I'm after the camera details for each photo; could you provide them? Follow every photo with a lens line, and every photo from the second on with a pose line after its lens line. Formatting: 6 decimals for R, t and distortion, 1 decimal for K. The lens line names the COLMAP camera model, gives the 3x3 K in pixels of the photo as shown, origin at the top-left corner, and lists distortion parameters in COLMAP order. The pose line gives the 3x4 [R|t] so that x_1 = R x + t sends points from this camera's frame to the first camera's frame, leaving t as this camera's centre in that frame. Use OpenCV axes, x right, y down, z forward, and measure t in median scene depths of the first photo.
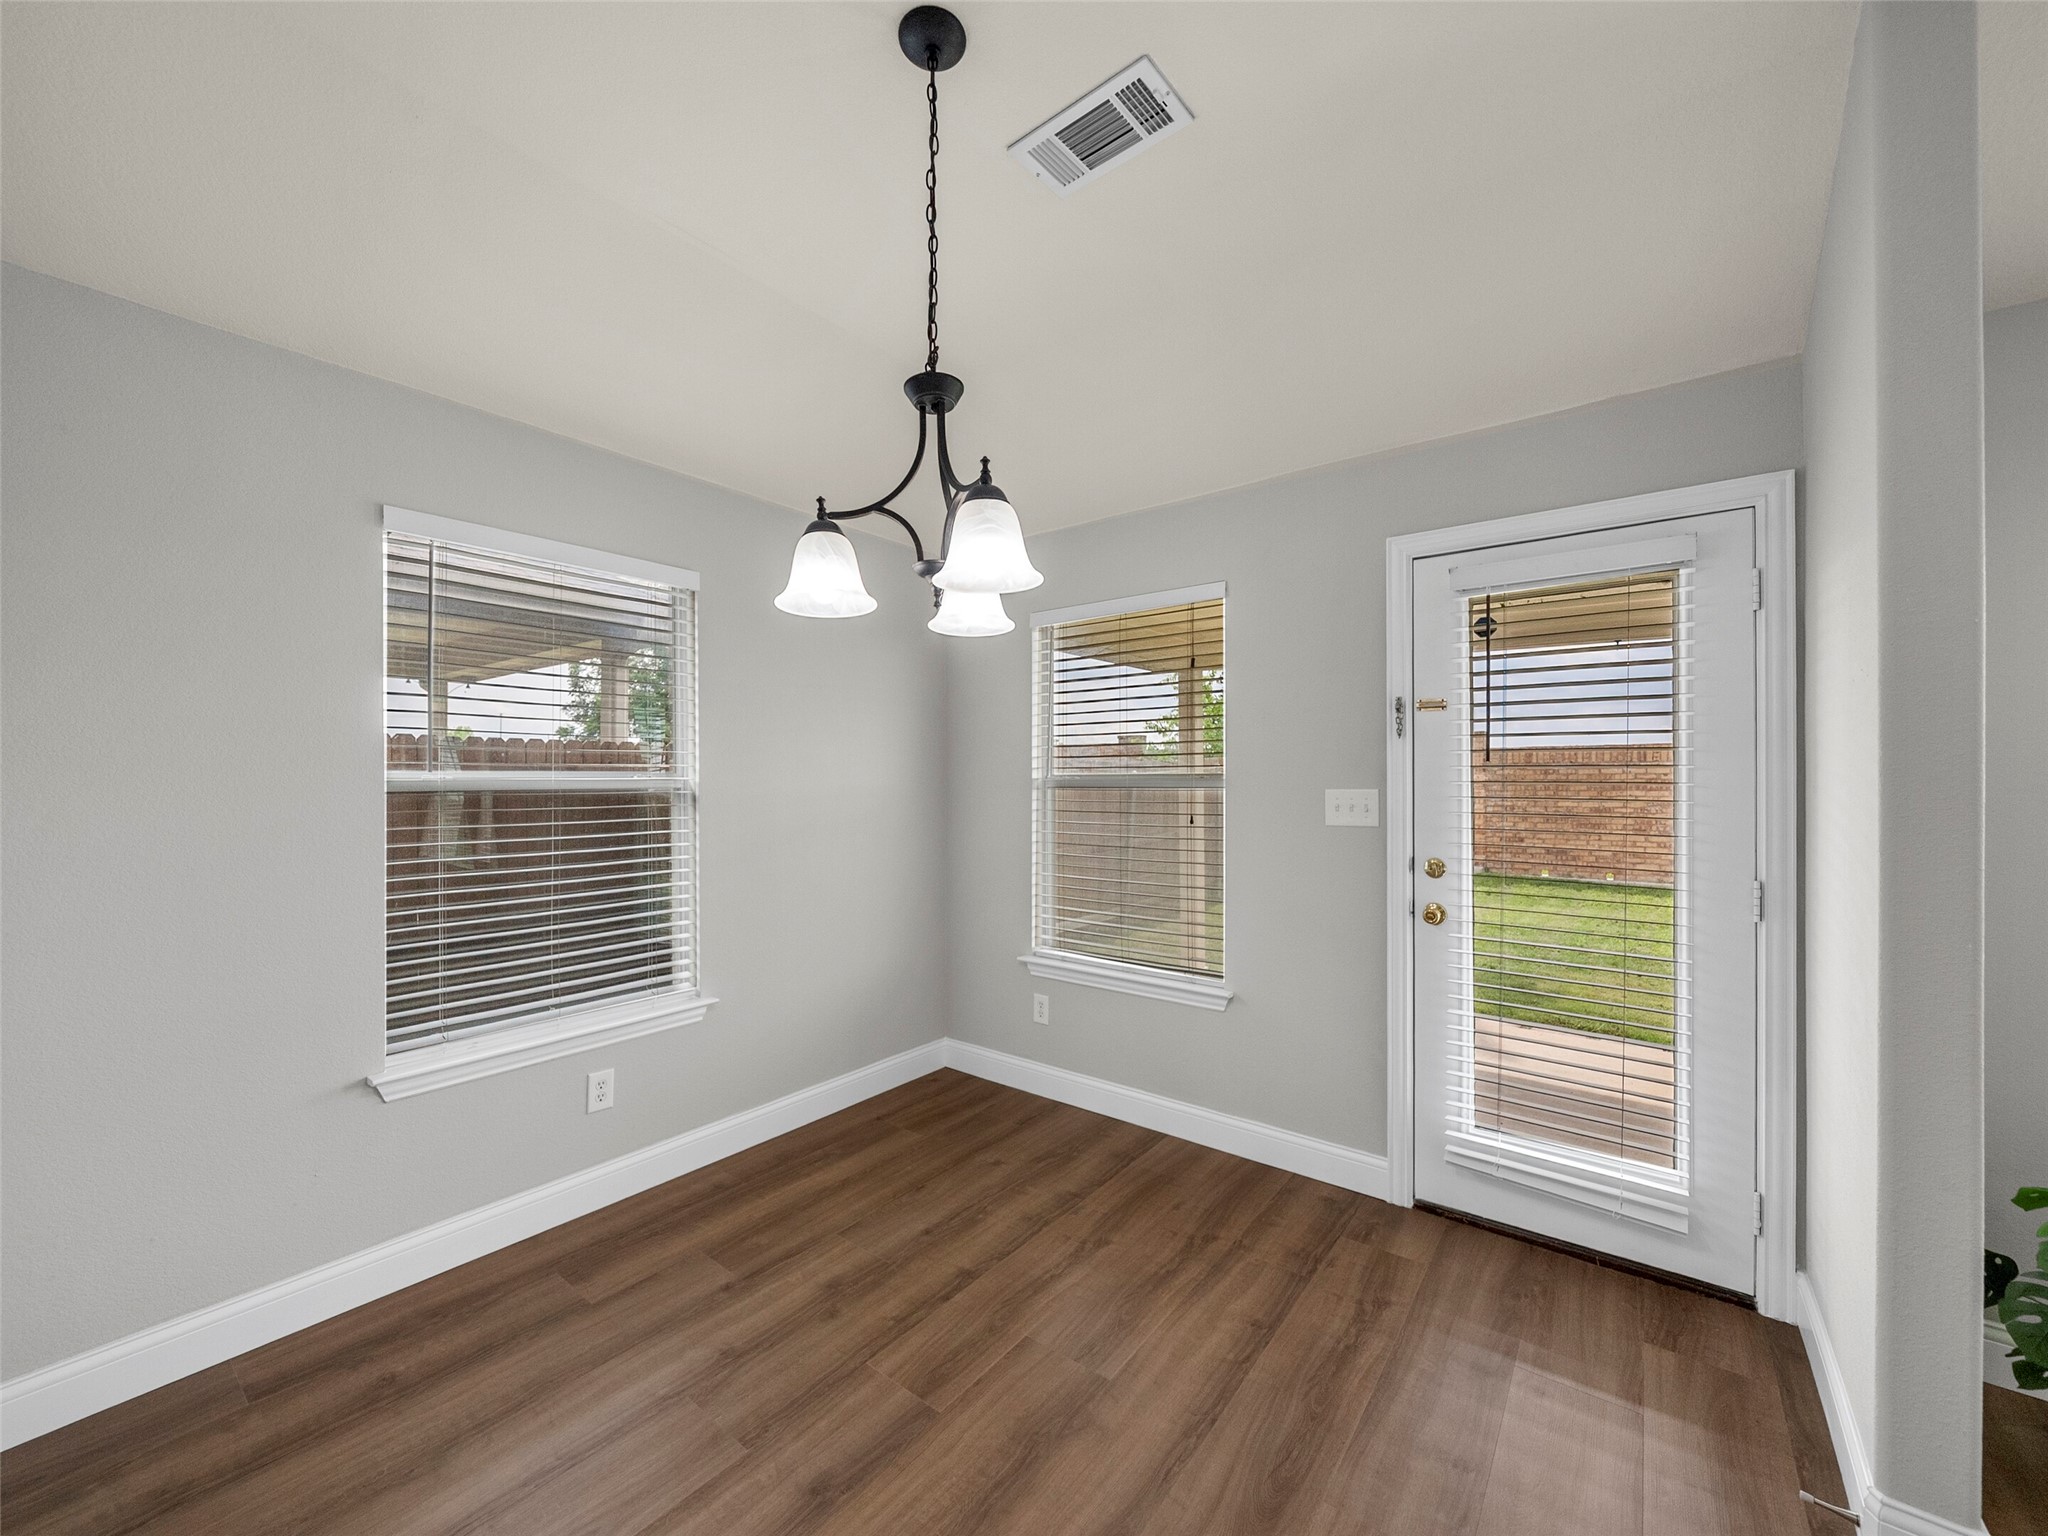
lens RADIAL K [[799.3, 0, 1054.2], [0, 799.3, 776.6], [0, 0, 1]] dist [-0.004325, -0.000781]
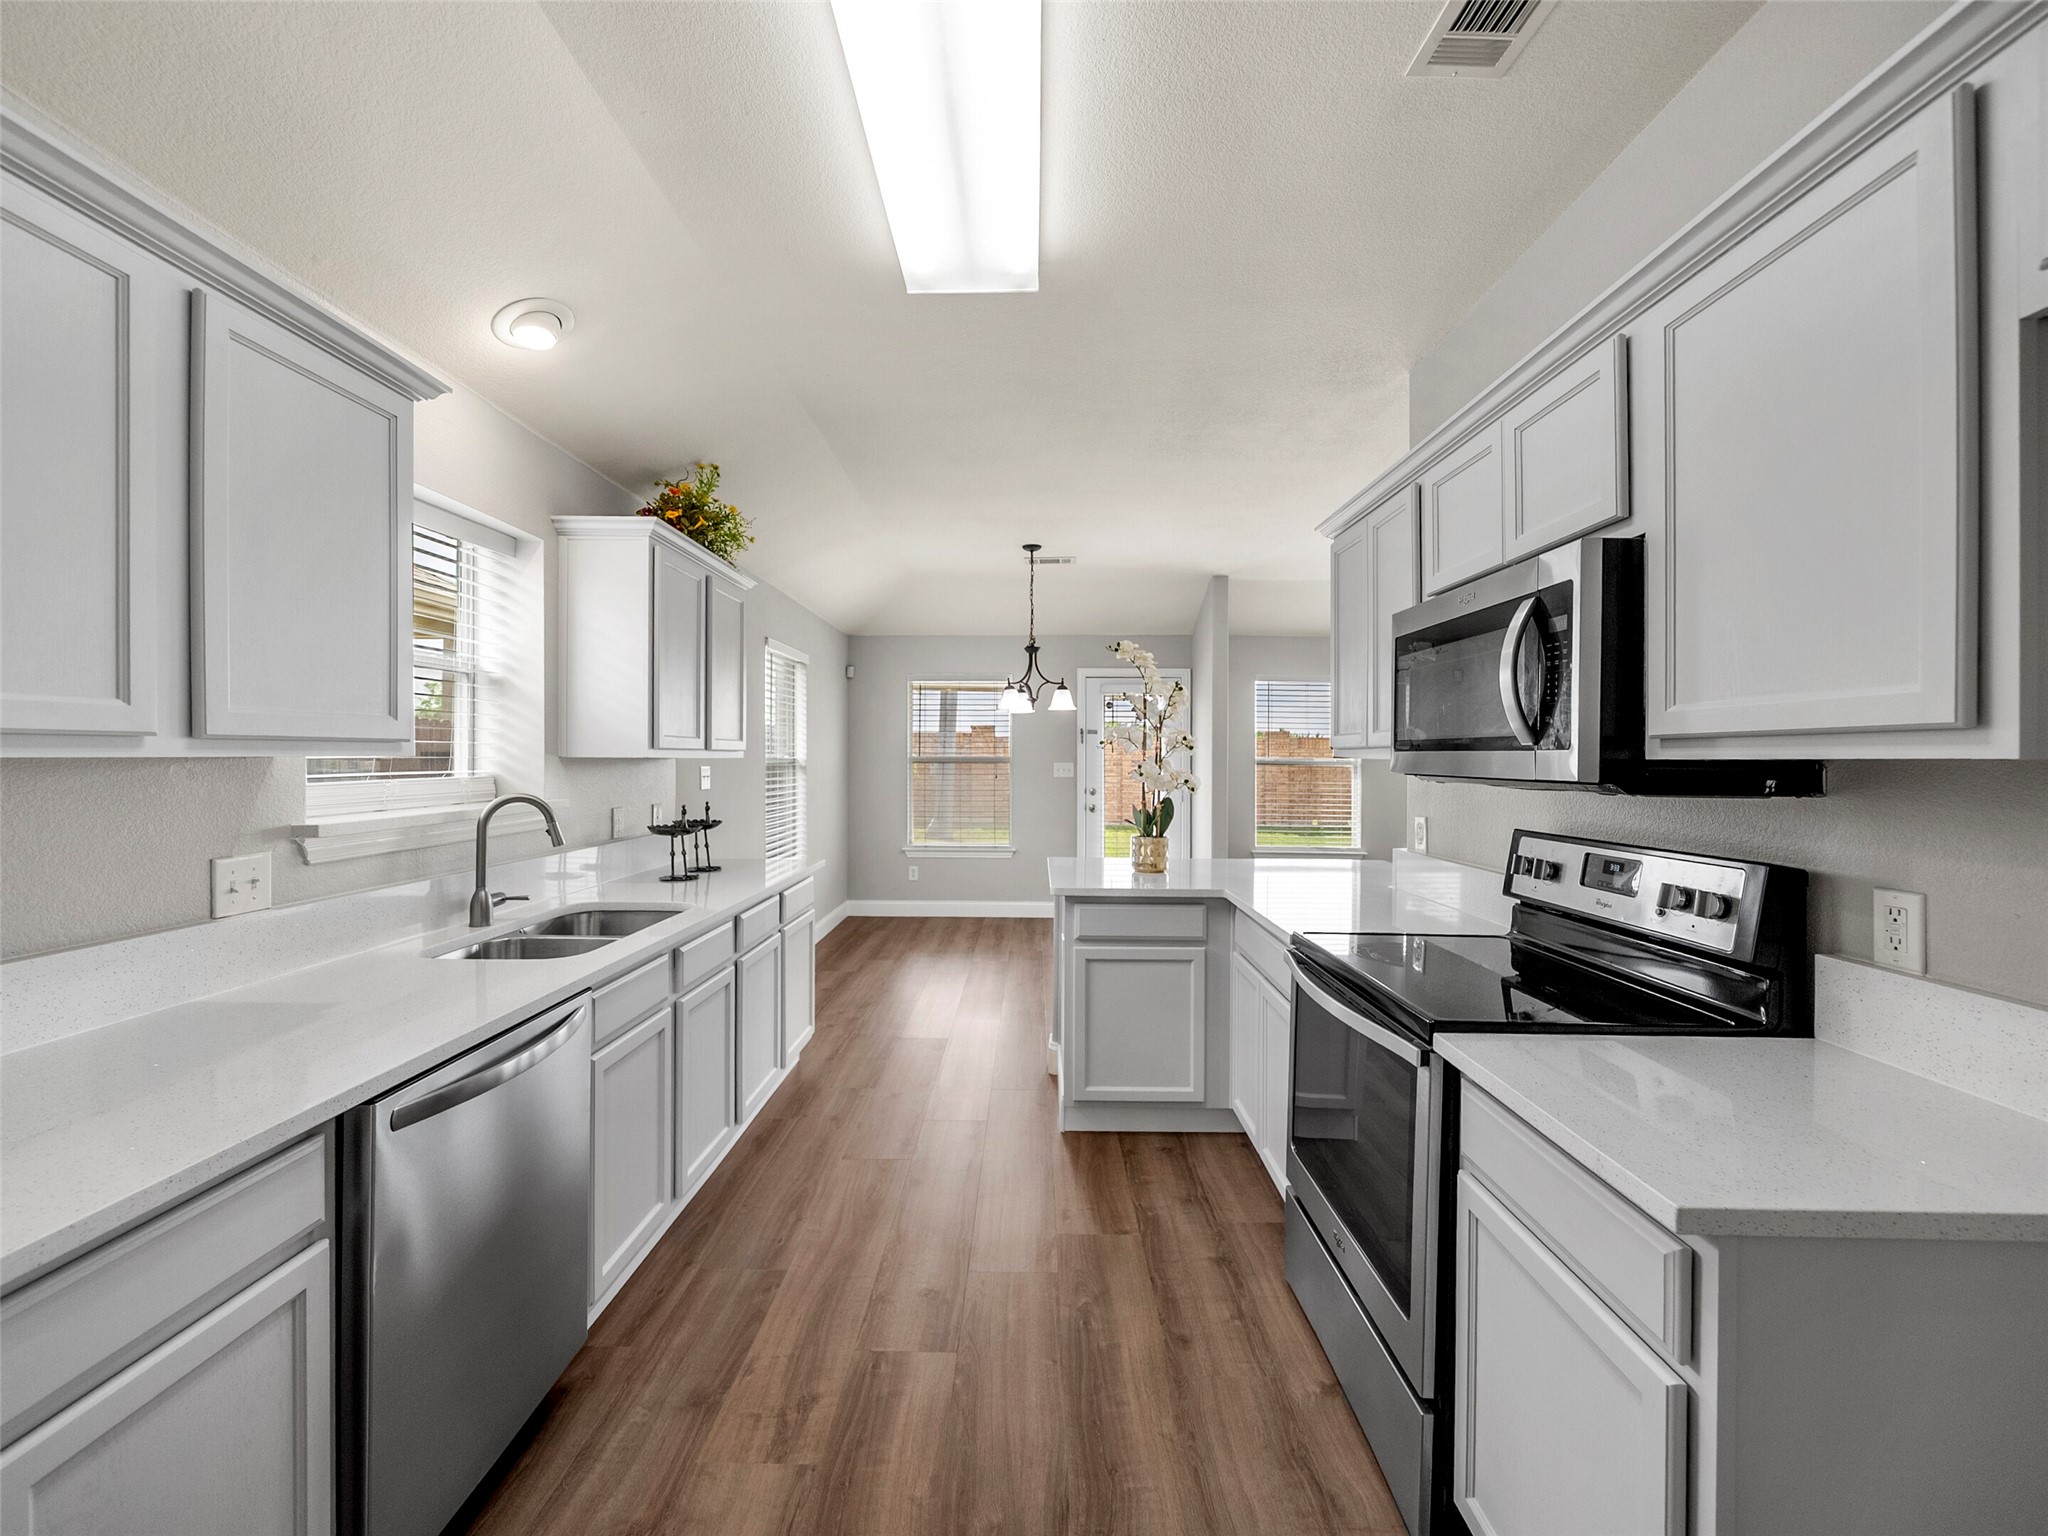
lens RADIAL K [[799.3, 0, 1052.3], [0, 799.3, 765.1], [0, 0, 1]] dist [-0.004325, -0.000781]
pose [[0.795983, -0.002177, 0.605316, -1.293953], [-0.013582, 0.999678, 0.021456, -0.034433], [-0.605167, -0.025301, 0.795696, -1.098003]]
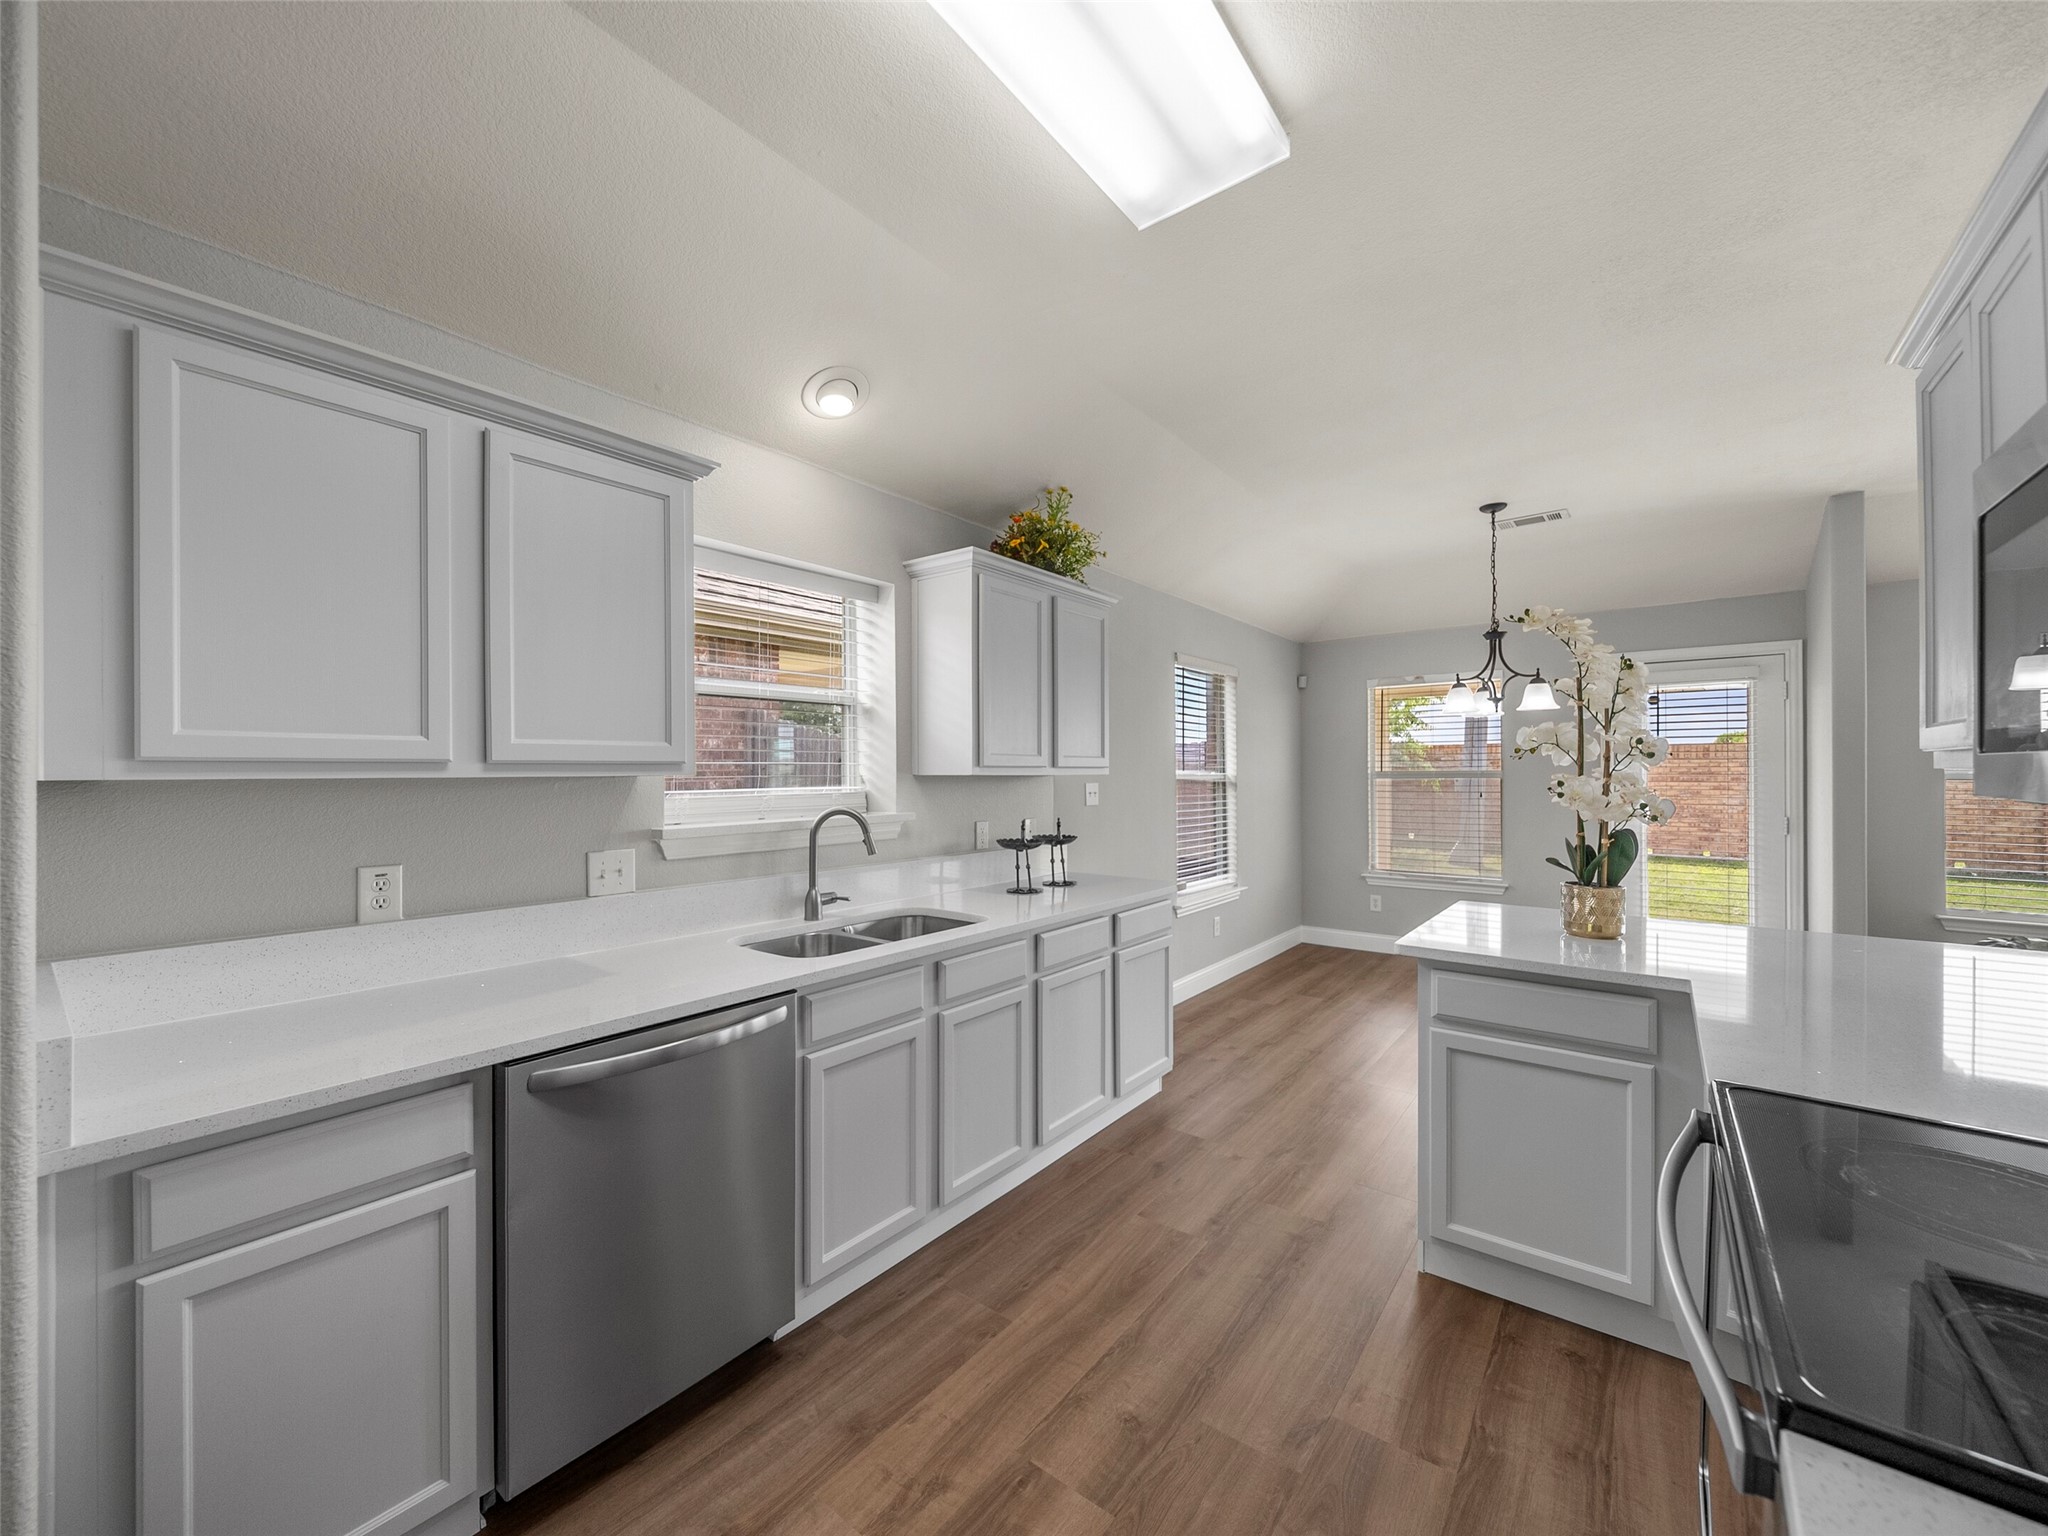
lens RADIAL K [[799.3, 0, 1033.5], [0, 799.3, 777.9], [0, 0, 1]] dist [-0.004325, -0.000781]
pose [[0.999995, -0.003012, 0.000500, -1.051571], [0.003001, 0.999785, 0.020527, -0.033543], [-0.000561, -0.020525, 0.999789, -1.060337]]
